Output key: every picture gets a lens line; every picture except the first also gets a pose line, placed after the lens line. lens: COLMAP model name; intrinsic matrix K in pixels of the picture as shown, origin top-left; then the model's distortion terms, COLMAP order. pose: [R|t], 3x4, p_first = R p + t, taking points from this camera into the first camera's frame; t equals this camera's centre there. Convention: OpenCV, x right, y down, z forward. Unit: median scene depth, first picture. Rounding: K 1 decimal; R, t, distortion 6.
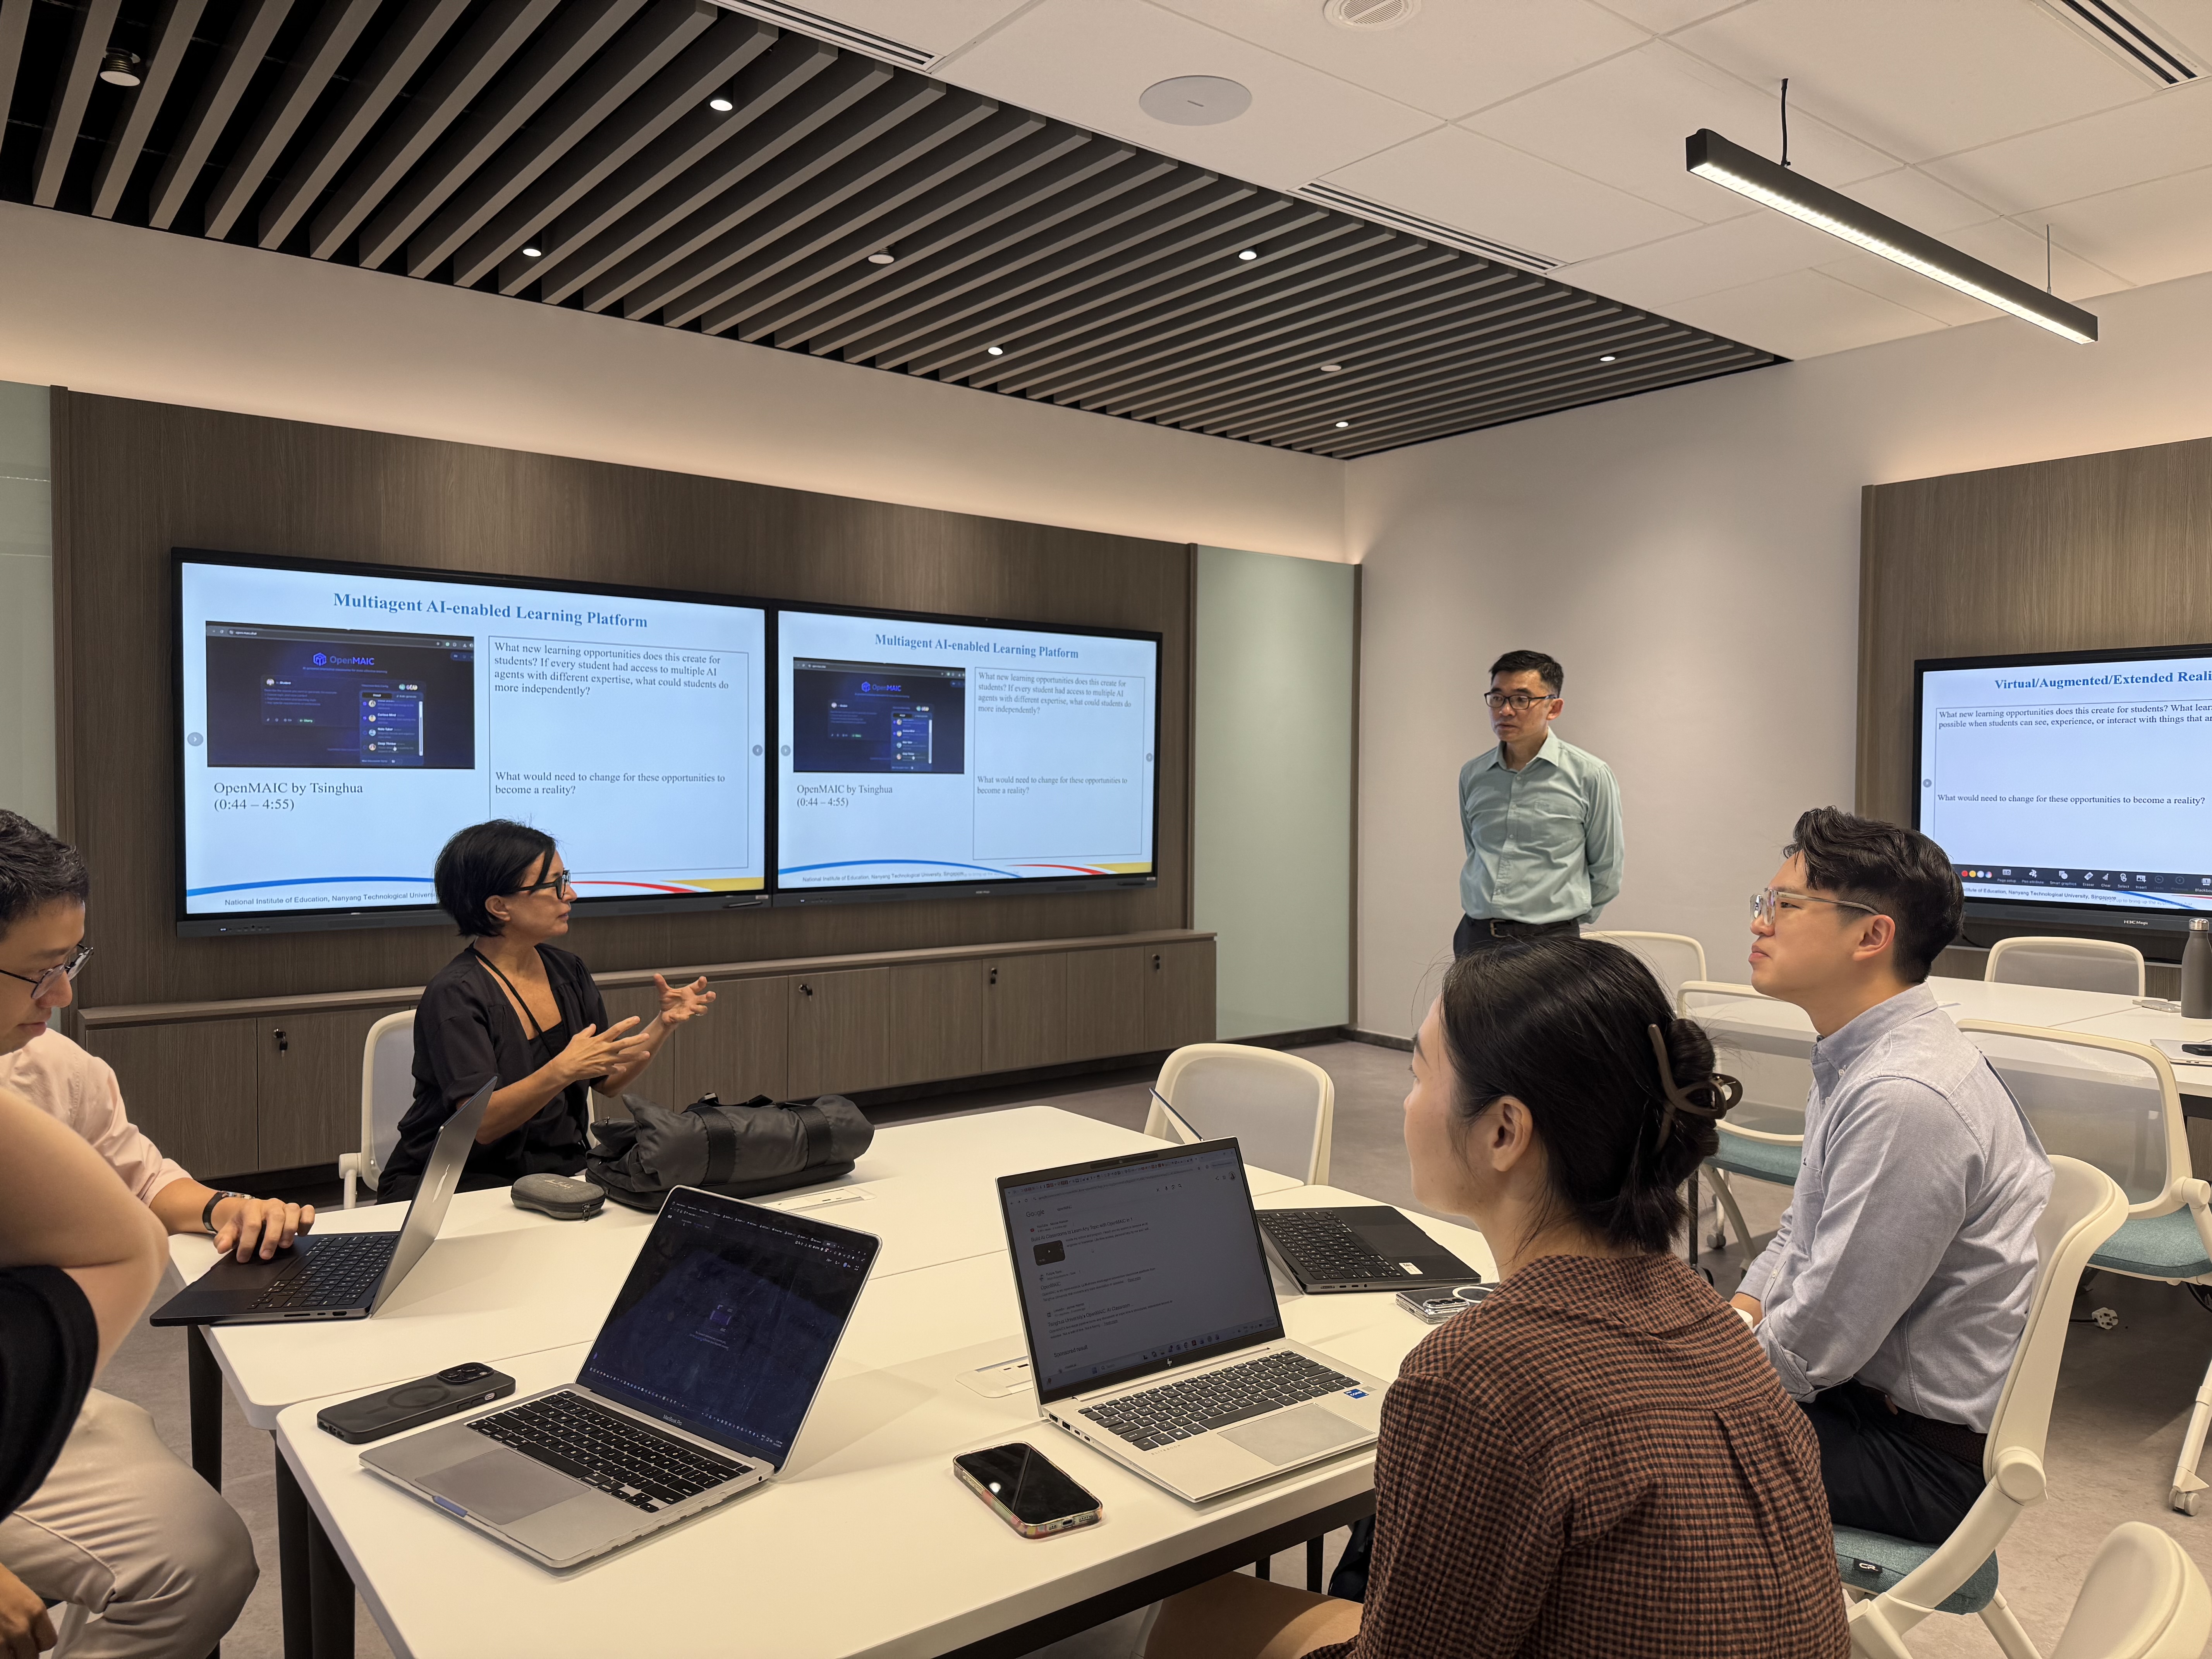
lens RADIAL K [[1556.7, 0, 1107.8], [0, 1556.7, 836.4], [0, 0, 1]] dist [0.067796, -0.081887]
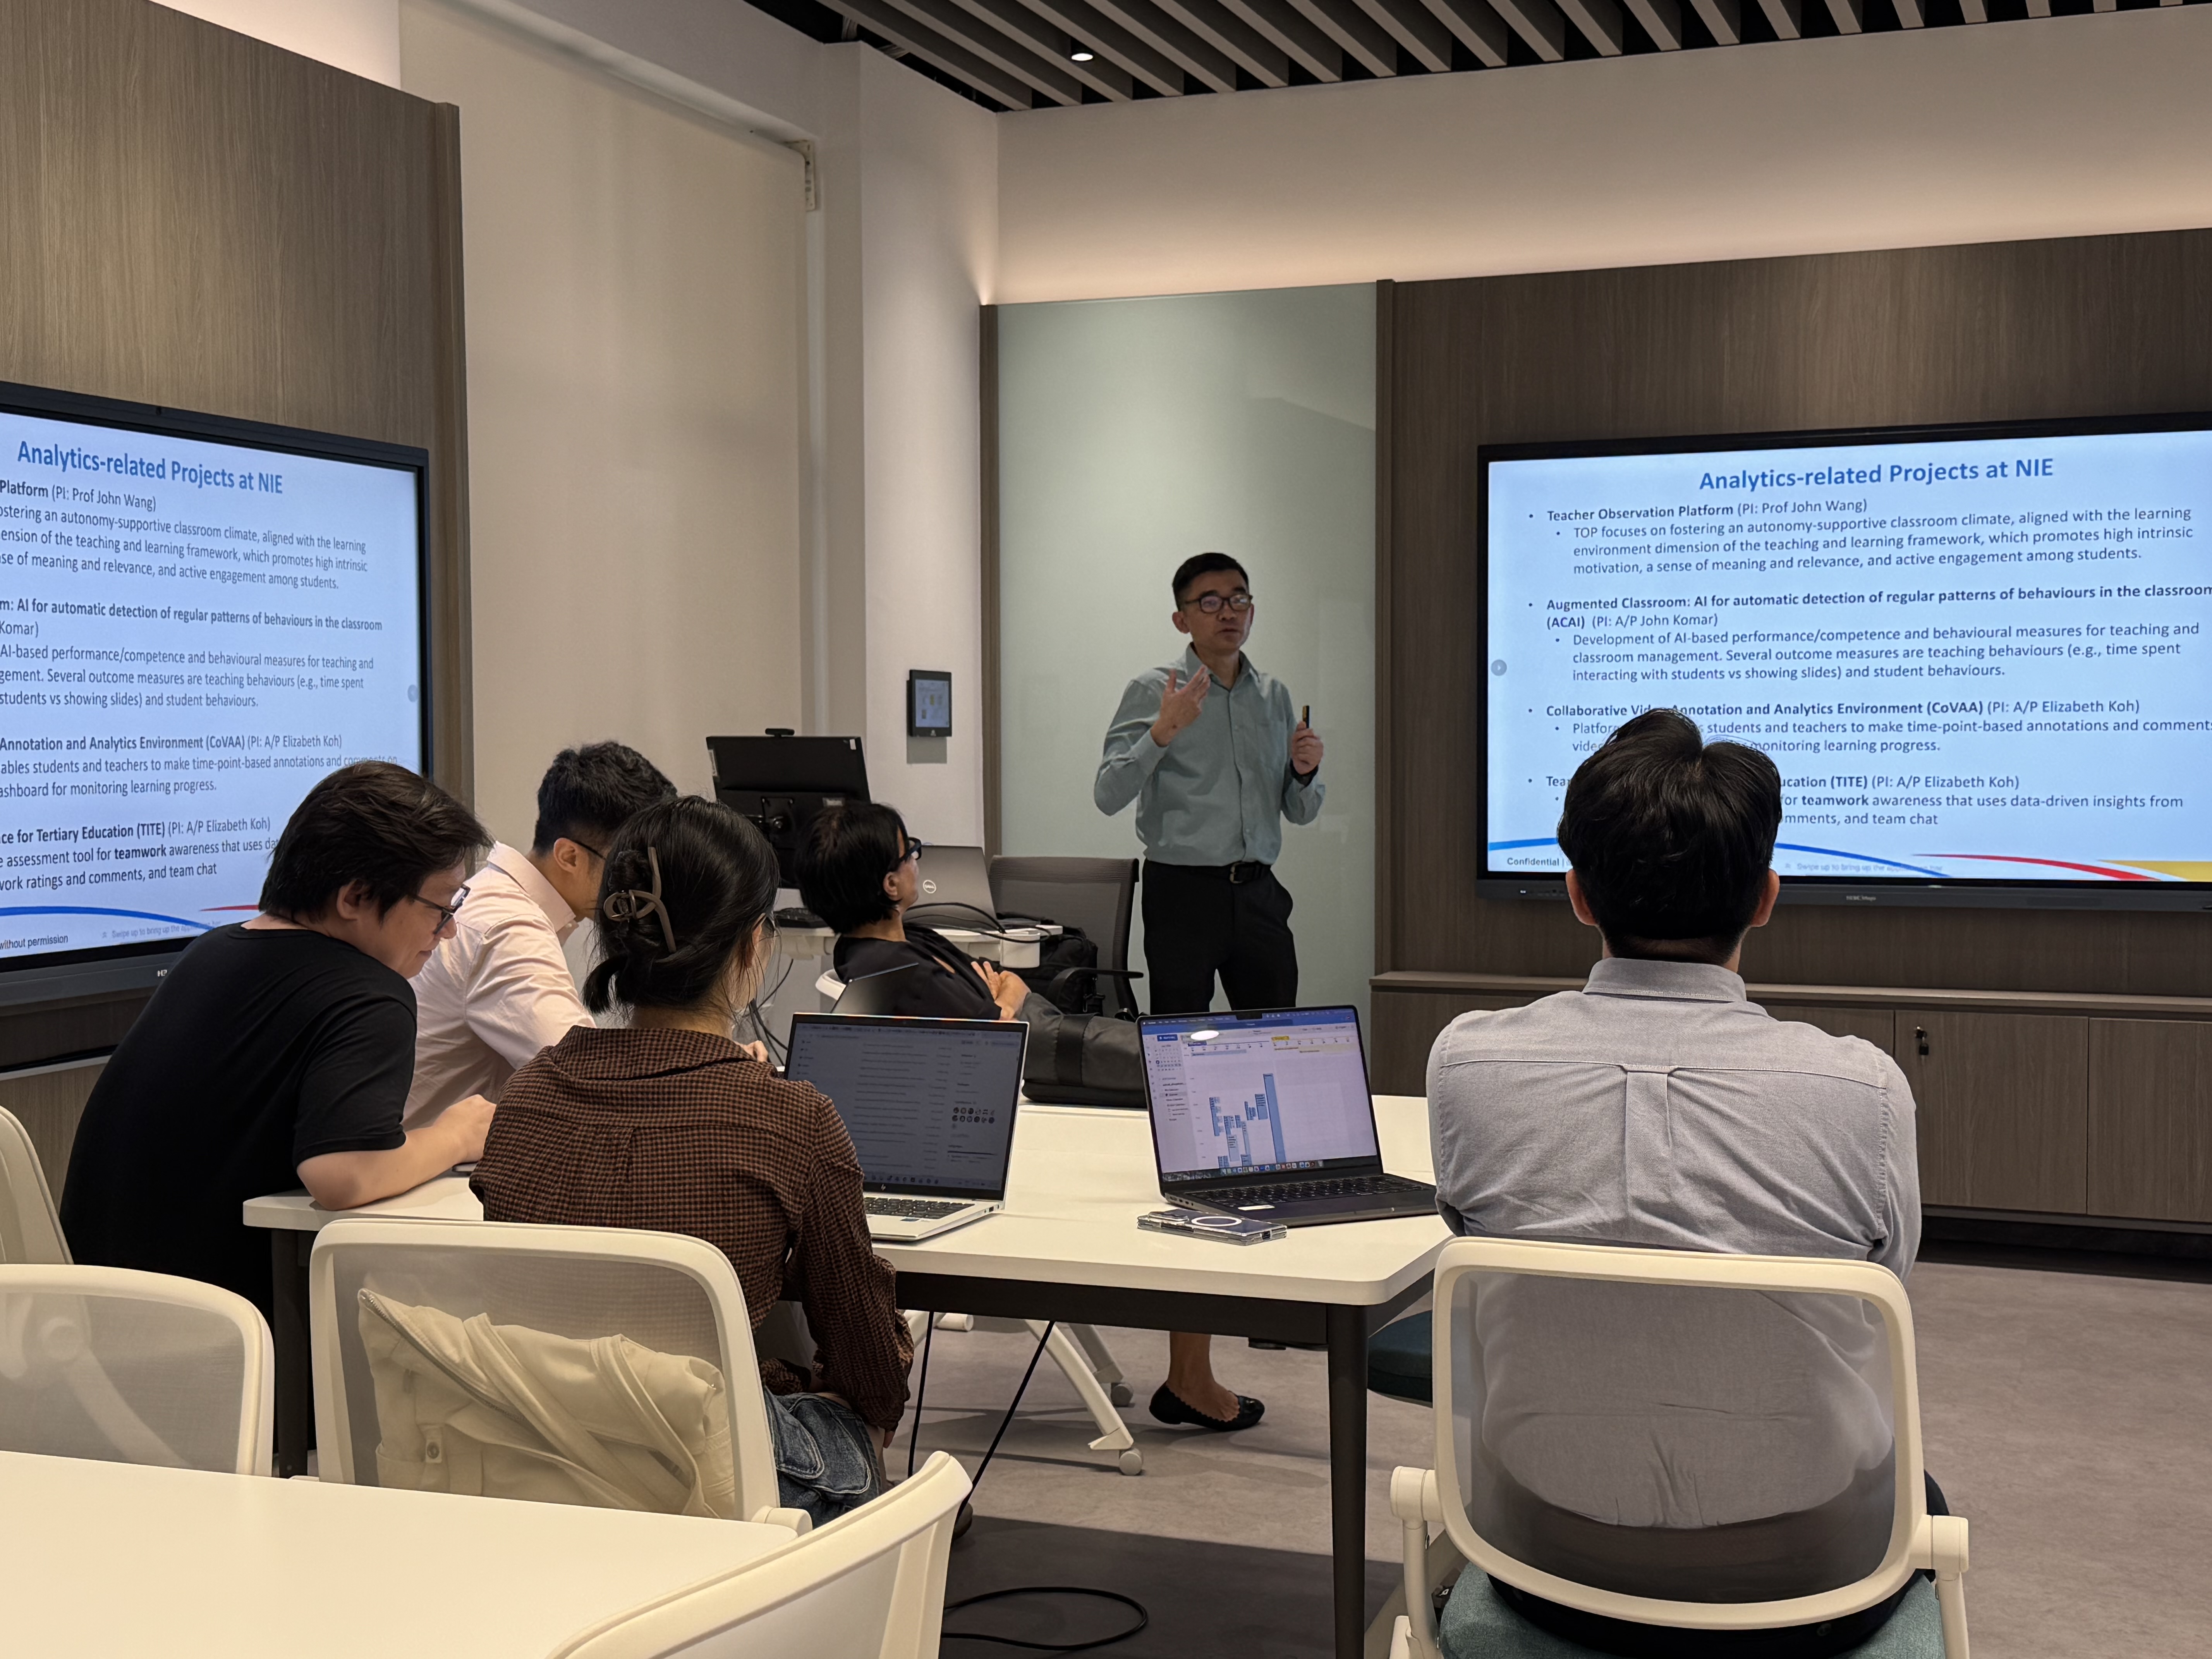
lens RADIAL K [[2883.4, 0, 1107.5], [0, 2883.4, 859.2], [0, 0, 1]] dist [0.137948, 0.008513]
pose [[0.526539, 0.034773, -0.849440, 0.620075], [-0.024214, 0.999371, 0.025900, 0.006630], [0.849806, 0.006931, 0.527049, -0.007498]]
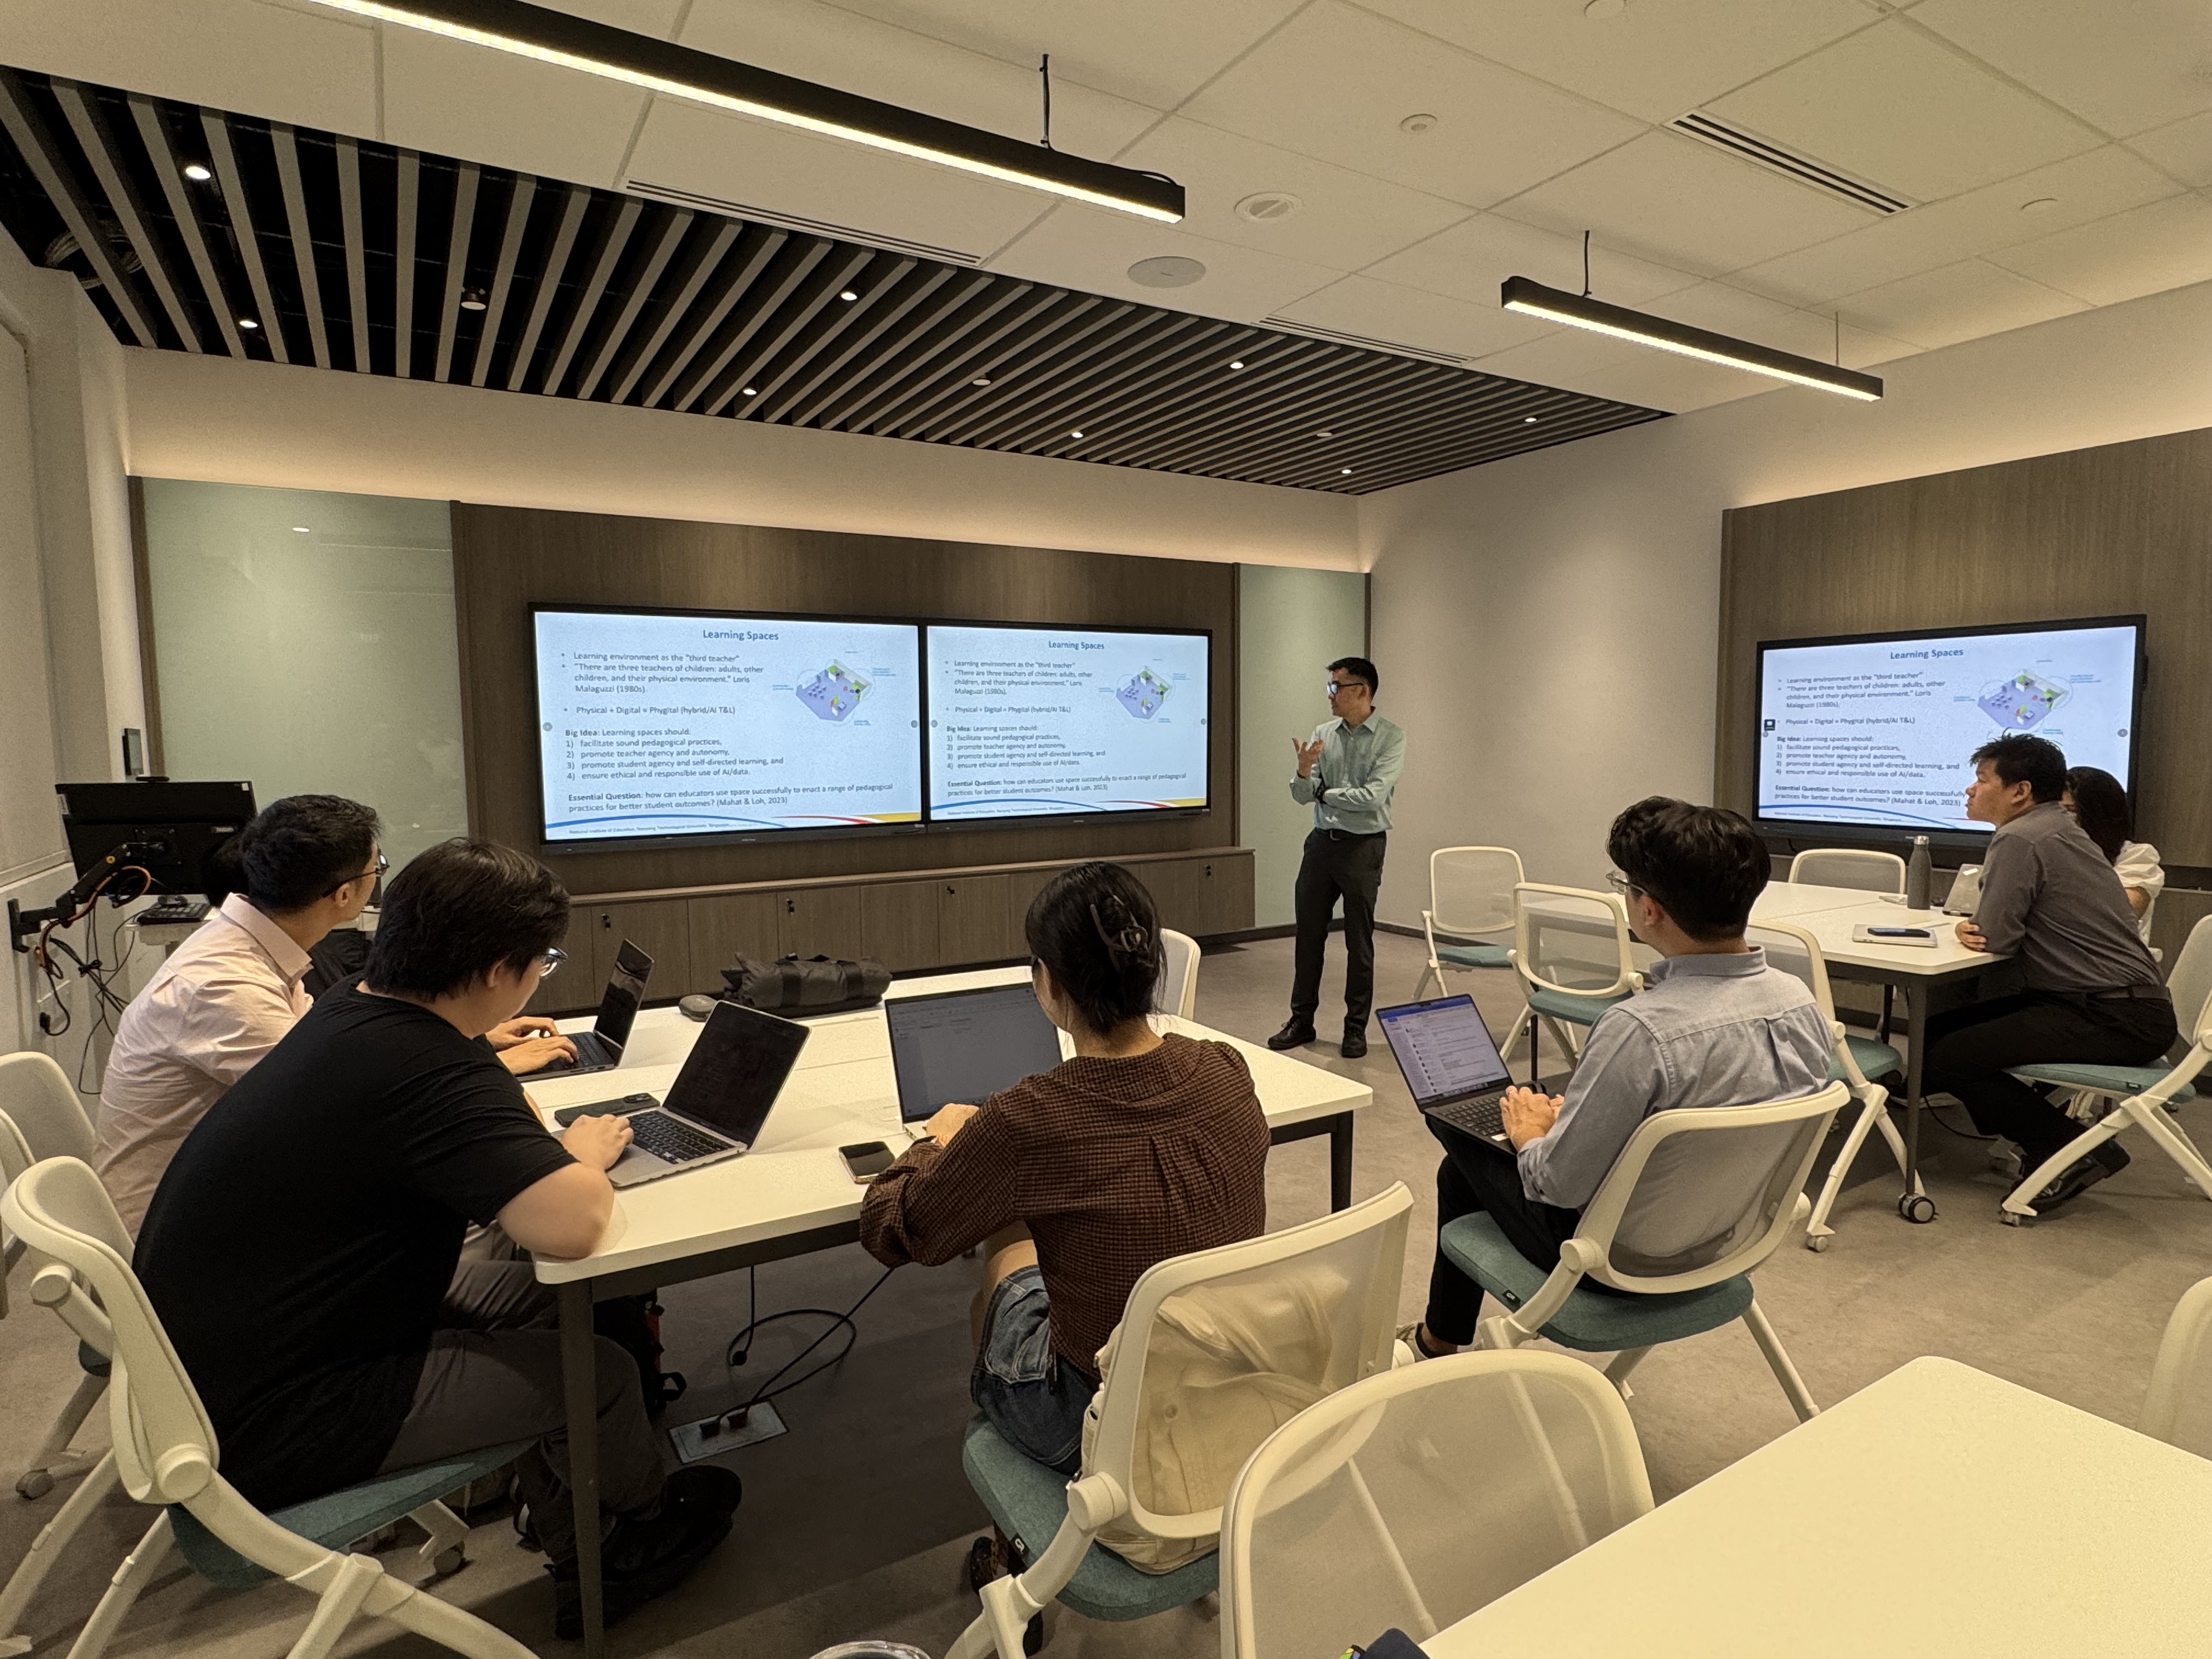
lens RADIAL K [[1194.3, 0, 1106.0], [0, 1194.3, 829.5], [0, 0, 1]] dist [-0.002919, -0.000082]
pose [[0.991957, -0.006874, -0.126385, 0.104783], [0.012900, 0.998815, 0.046924, -0.008921], [0.125913, -0.048177, 0.990871, -0.086682]]
